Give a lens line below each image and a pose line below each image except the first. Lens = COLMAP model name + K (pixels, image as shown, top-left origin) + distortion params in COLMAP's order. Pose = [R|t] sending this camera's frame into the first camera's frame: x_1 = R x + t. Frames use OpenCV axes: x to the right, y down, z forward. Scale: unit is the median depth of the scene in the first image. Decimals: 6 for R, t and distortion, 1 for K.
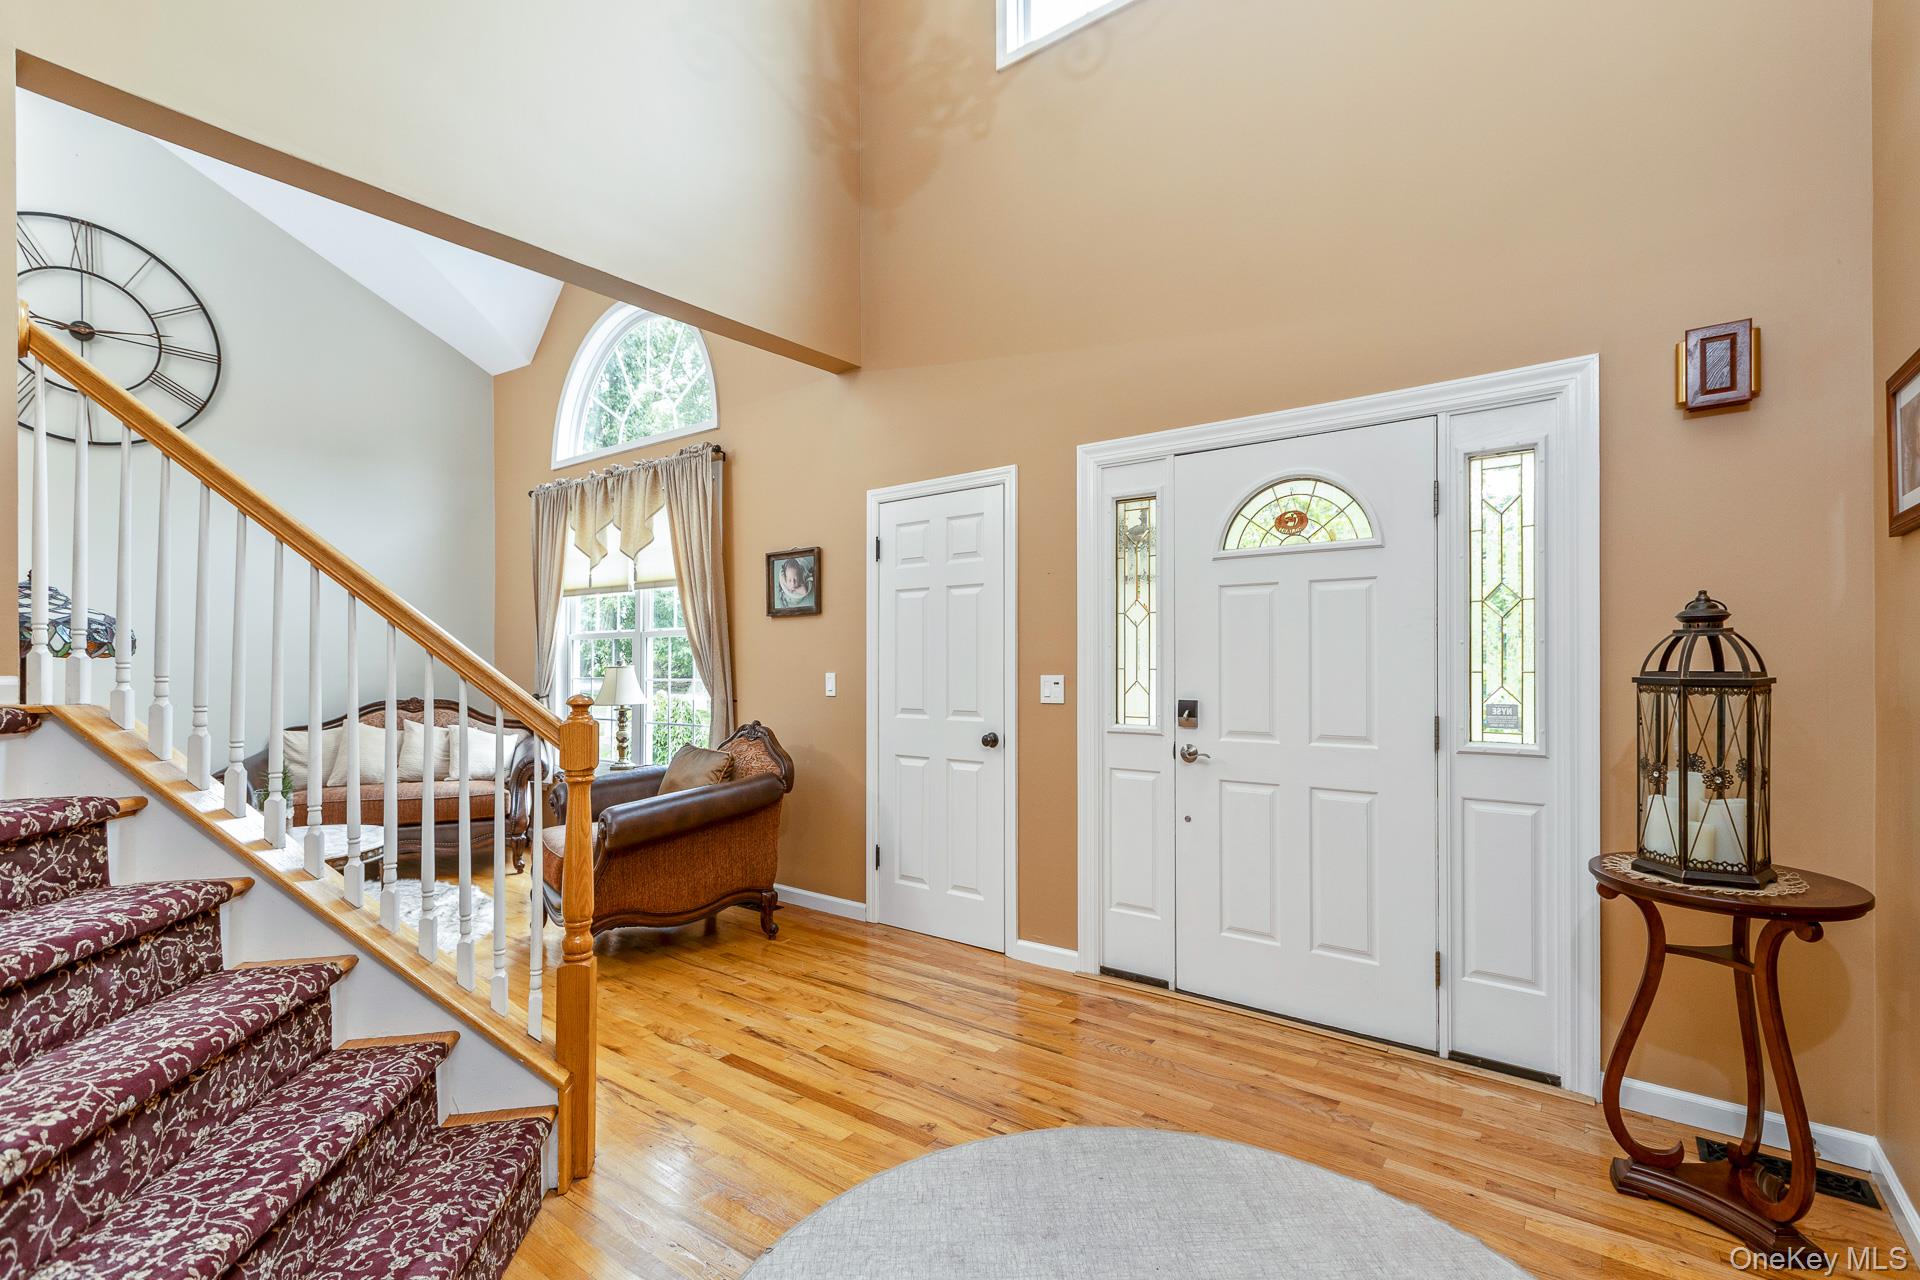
lens RADIAL K [[916.3, 0, 980.5], [0, 916.3, 642.7], [0, 0, 1]] dist [-0.002119, -0.000813]
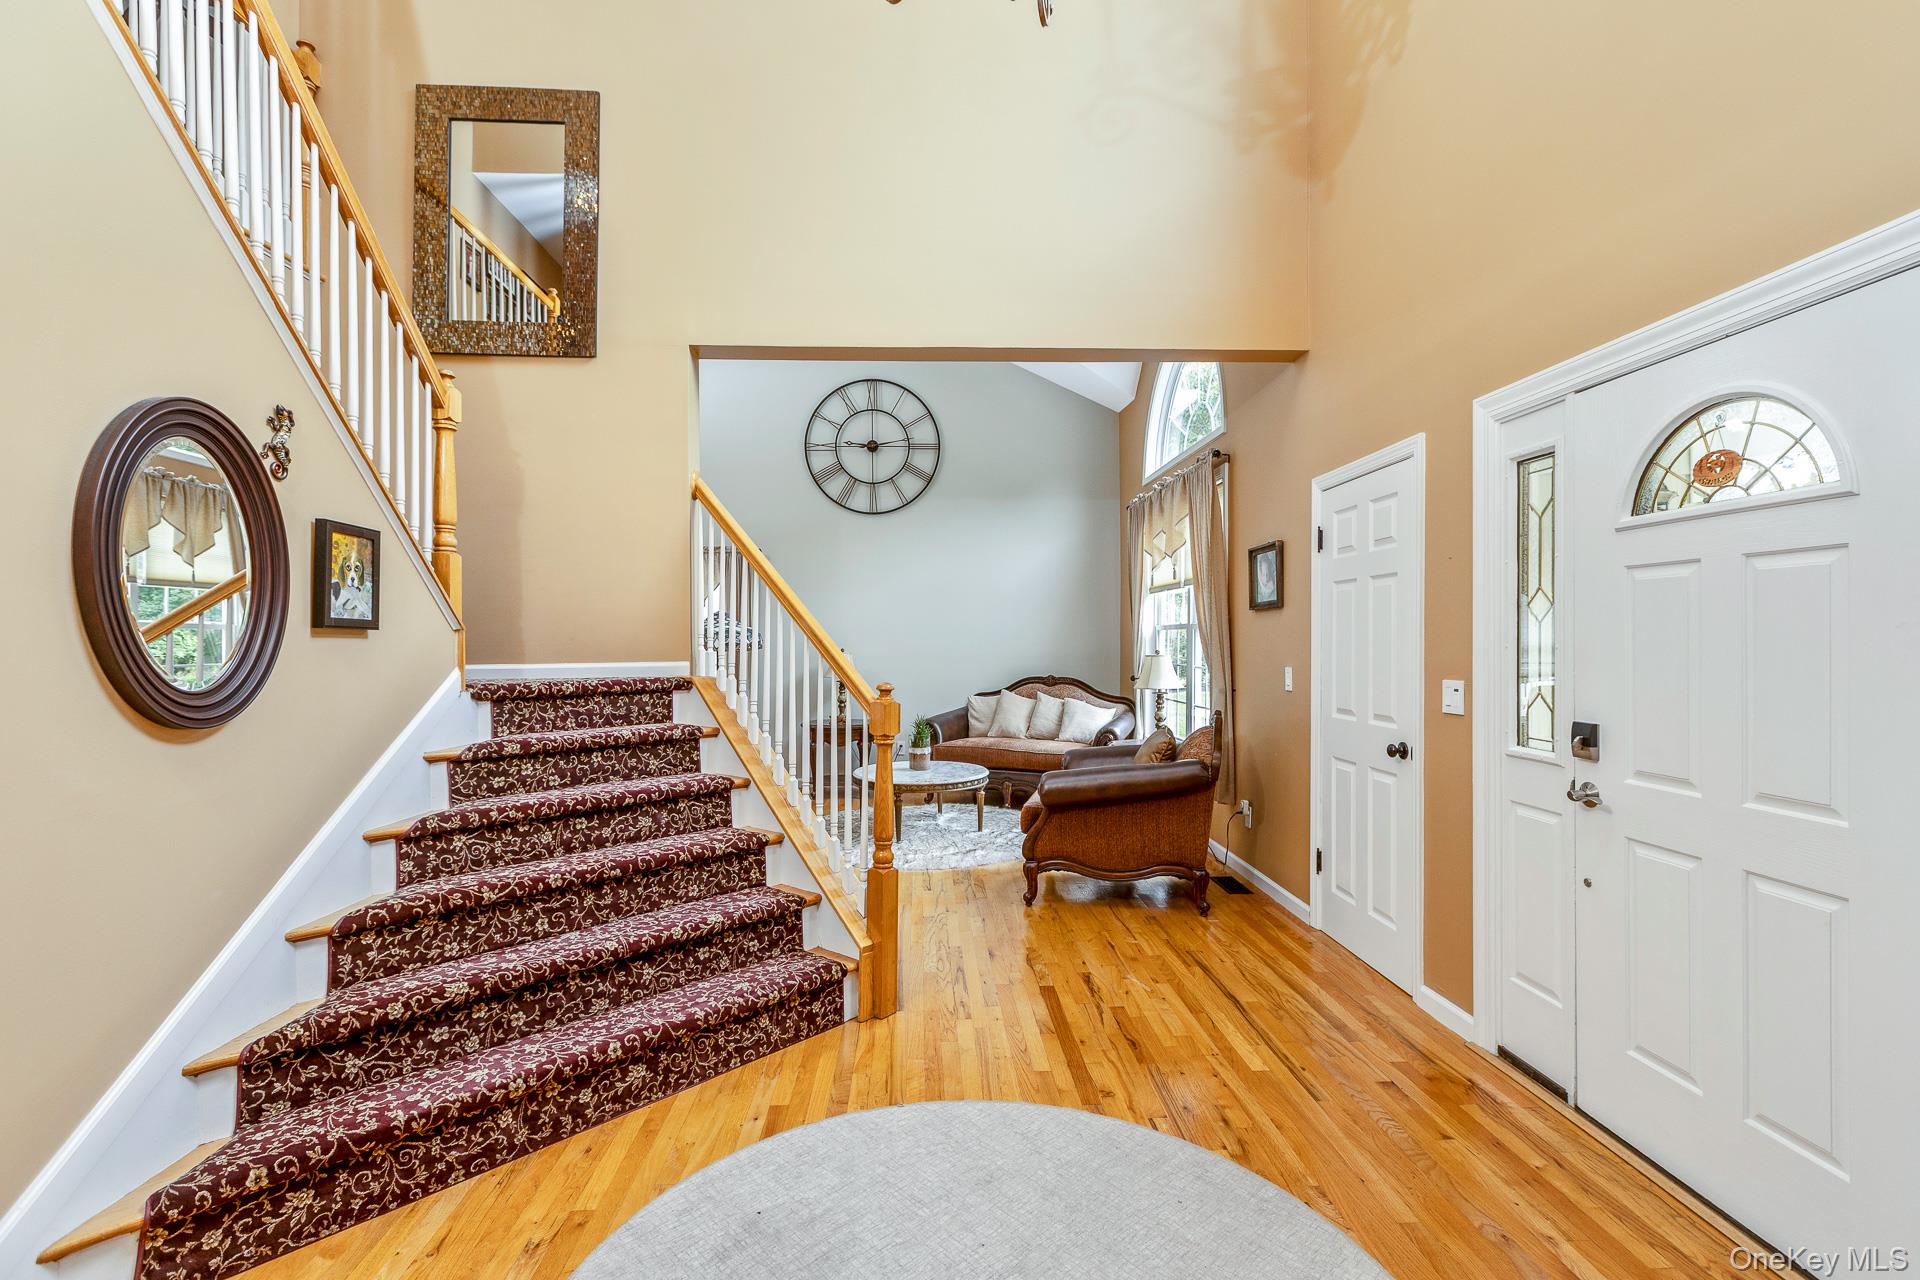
lens RADIAL K [[868.1, 0, 898.4], [0, 868.1, 635.7], [0, 0, 1]] dist [-0.001630, 0.000125]
pose [[0.609724, 0.001708, -0.792612, 0.403268], [0.010628, 0.999890, 0.010330, -0.019013], [0.792542, -0.014722, 0.609639, 0.121873]]
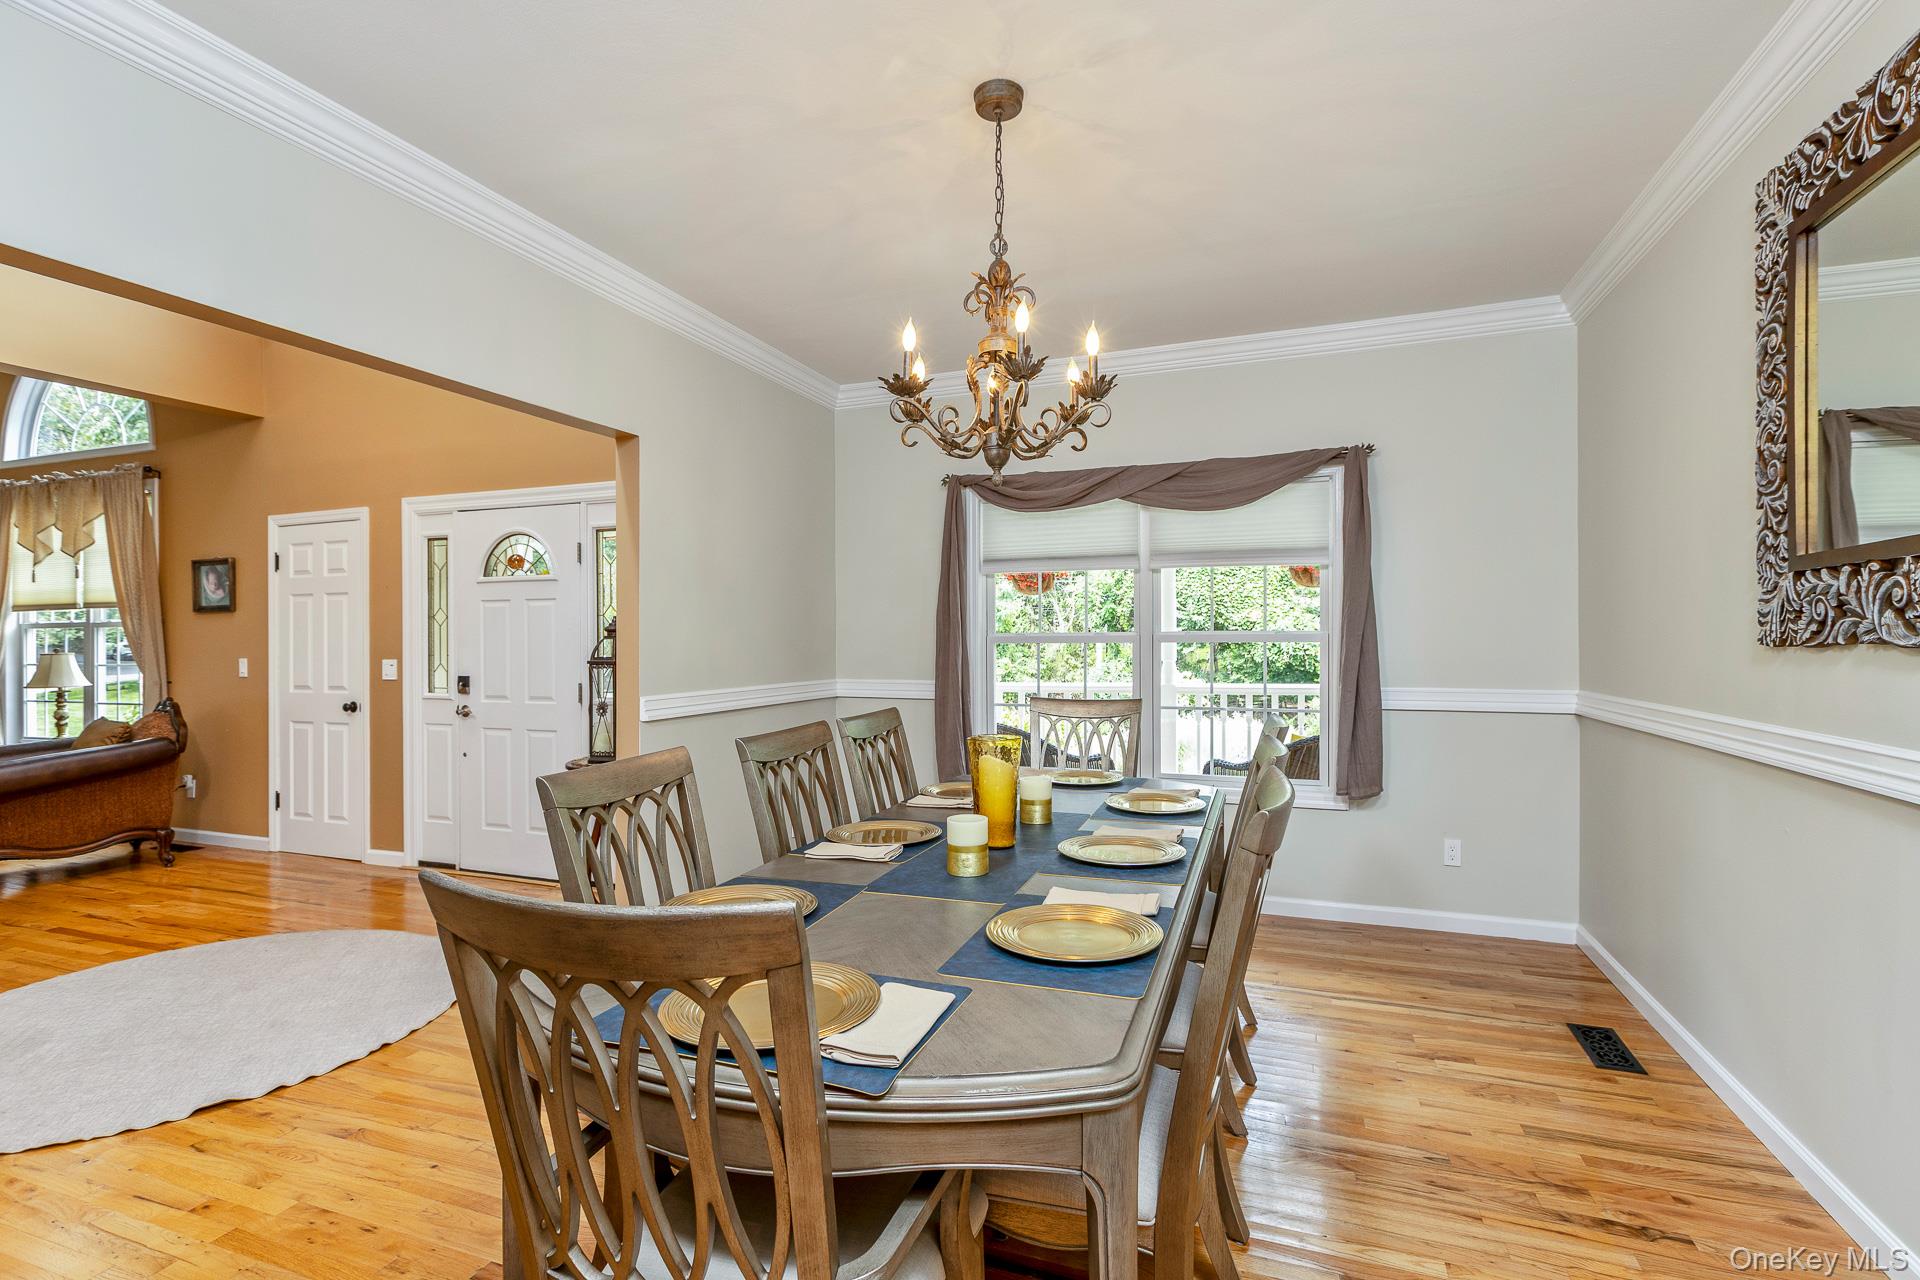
lens RADIAL K [[912.1, 0, 977.9], [0, 912.1, 647.5], [0, 0, 1]] dist [0.001044, 0.002656]
pose [[0.955333, 0.000508, 0.295533, 0.536810], [-0.006746, 0.999775, 0.020089, -0.017965], [-0.295456, -0.021185, 0.955121, -0.617386]]
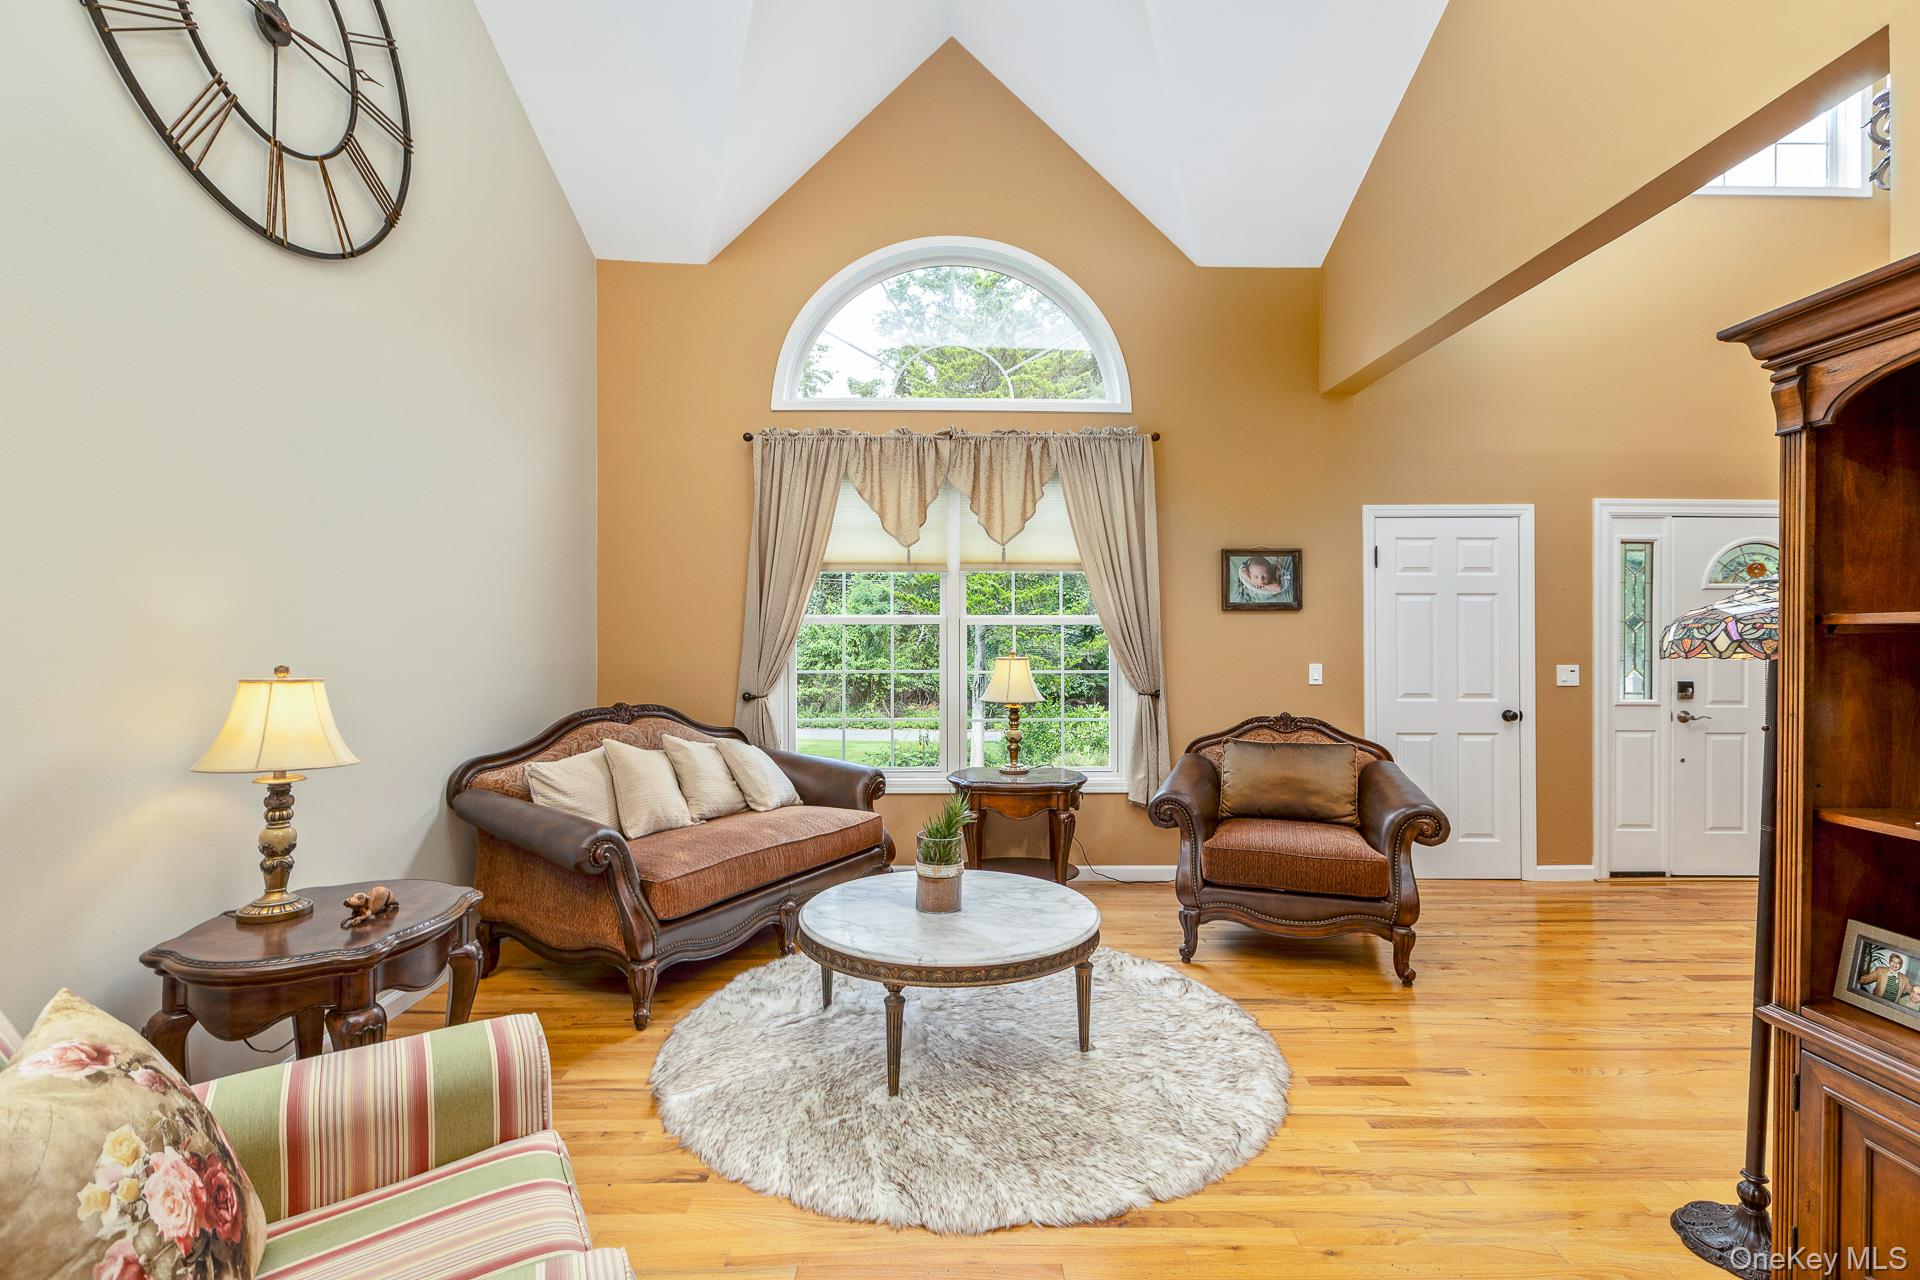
lens RADIAL K [[868.1, 0, 1017.9], [0, 868.1, 648.2], [0, 0, 1]] dist [-0.001630, 0.000125]
pose [[0.793340, 0.007624, 0.608731, -1.362094], [-0.016909, 0.999812, 0.009515, 0.012301], [-0.608544, -0.017842, 0.793320, 0.489131]]
